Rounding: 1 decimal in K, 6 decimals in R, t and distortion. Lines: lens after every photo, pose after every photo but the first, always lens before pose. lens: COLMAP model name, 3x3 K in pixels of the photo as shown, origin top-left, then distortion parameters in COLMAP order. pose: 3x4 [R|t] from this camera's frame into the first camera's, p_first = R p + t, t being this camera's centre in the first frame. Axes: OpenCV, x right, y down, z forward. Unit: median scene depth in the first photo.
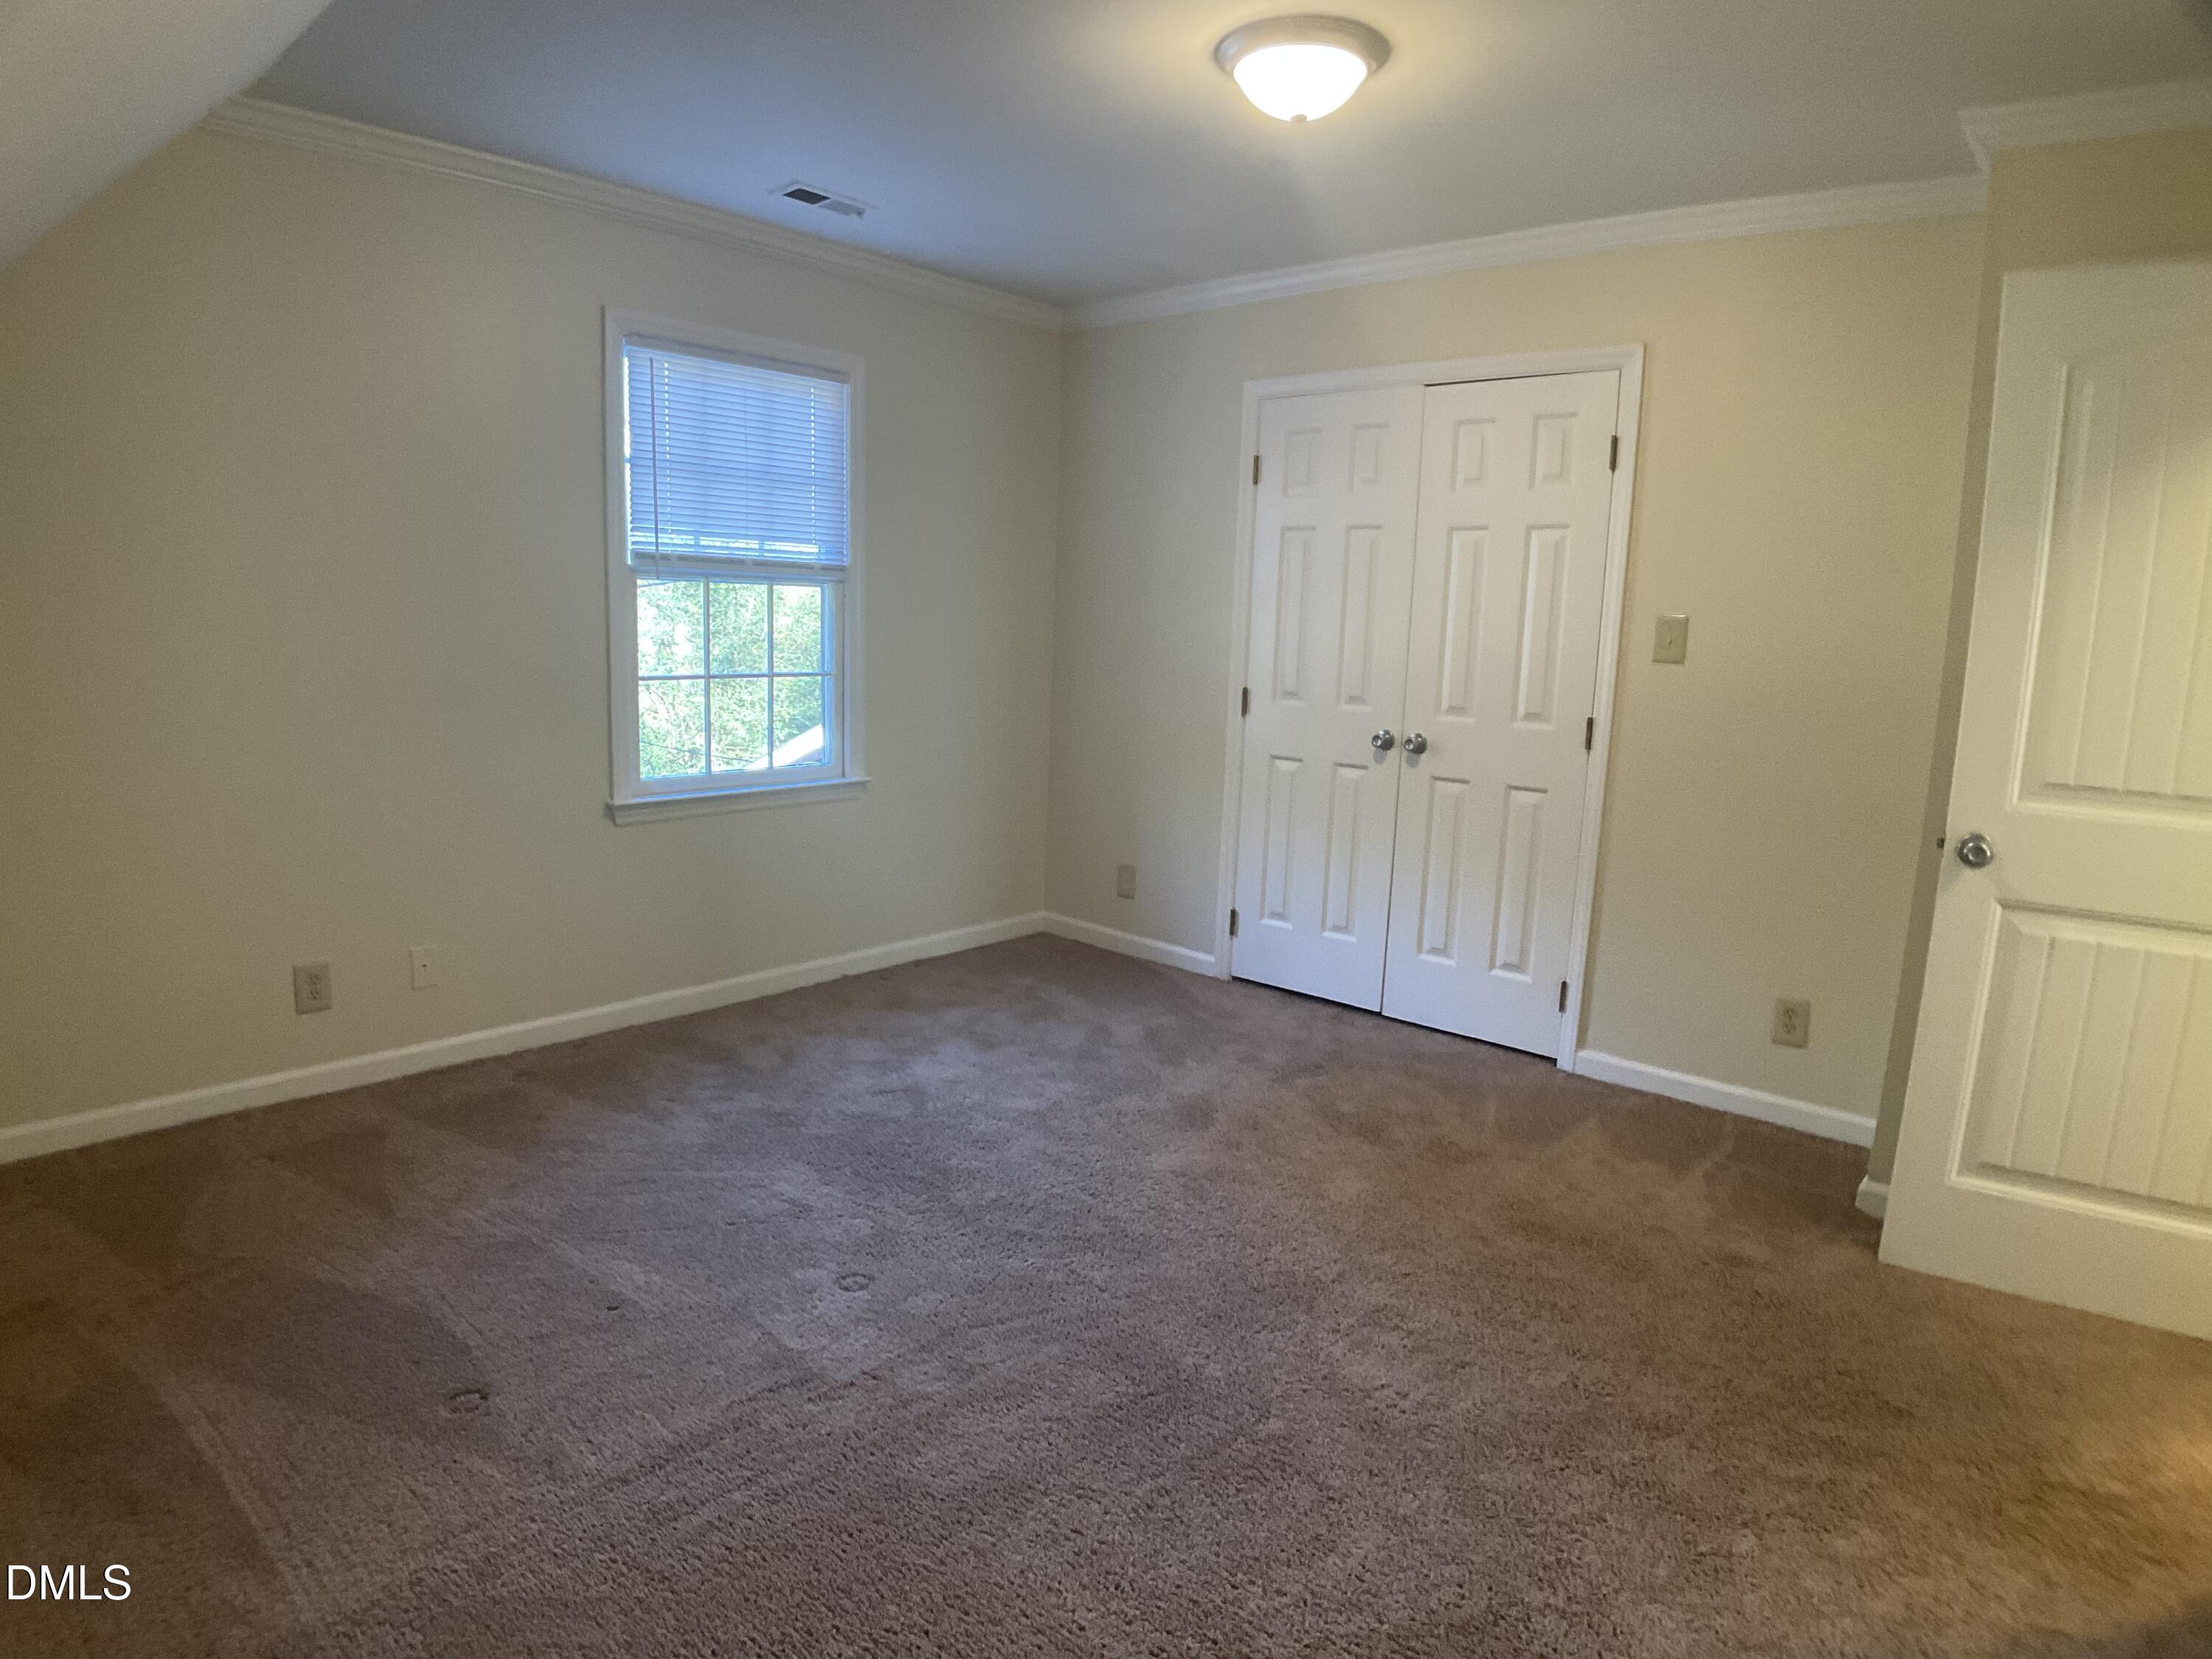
lens RADIAL K [[1262.1, 0, 1089.1], [0, 1262.1, 835.9], [0, 0, 1]] dist [-0.074819, -0.008984]
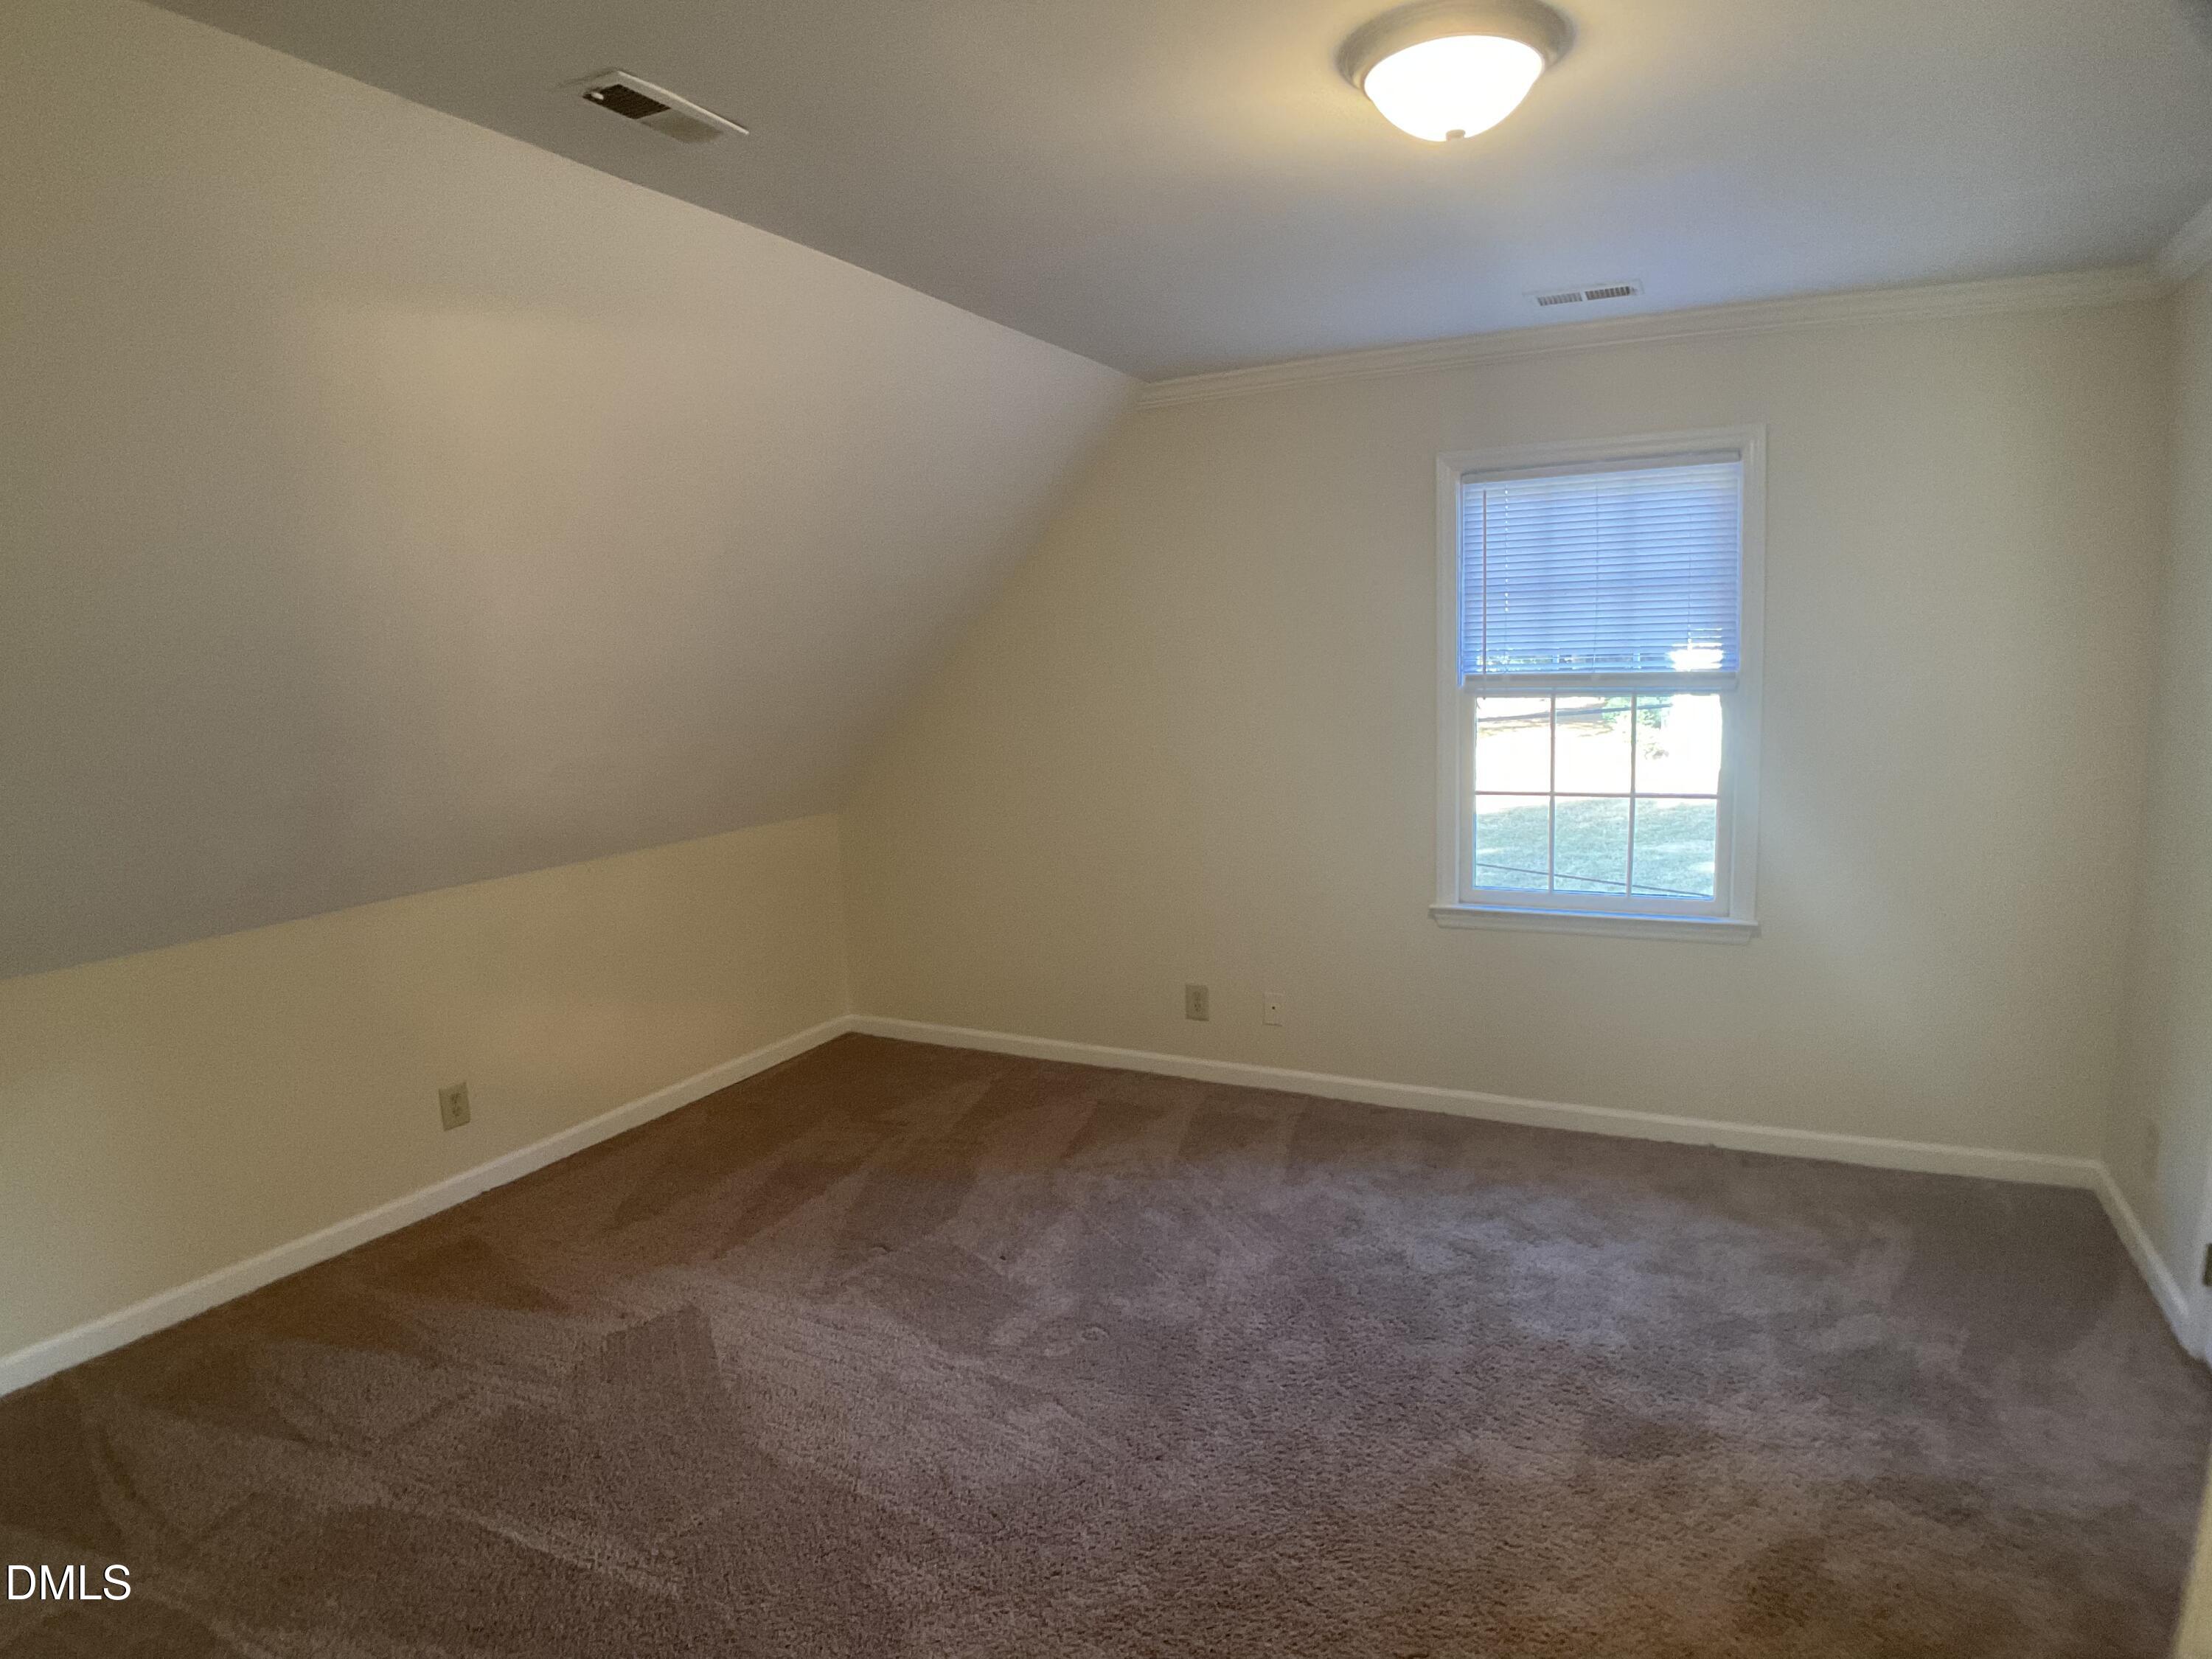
lens RADIAL K [[1256.9, 0, 1095.4], [0, 1256.9, 832.9], [0, 0, 1]] dist [-0.084425, 0.001046]
pose [[0.242954, 0.089602, -0.965891, 0.583864], [-0.126519, 0.990146, 0.060028, -0.115270], [0.961752, 0.107619, 0.251897, 0.429414]]
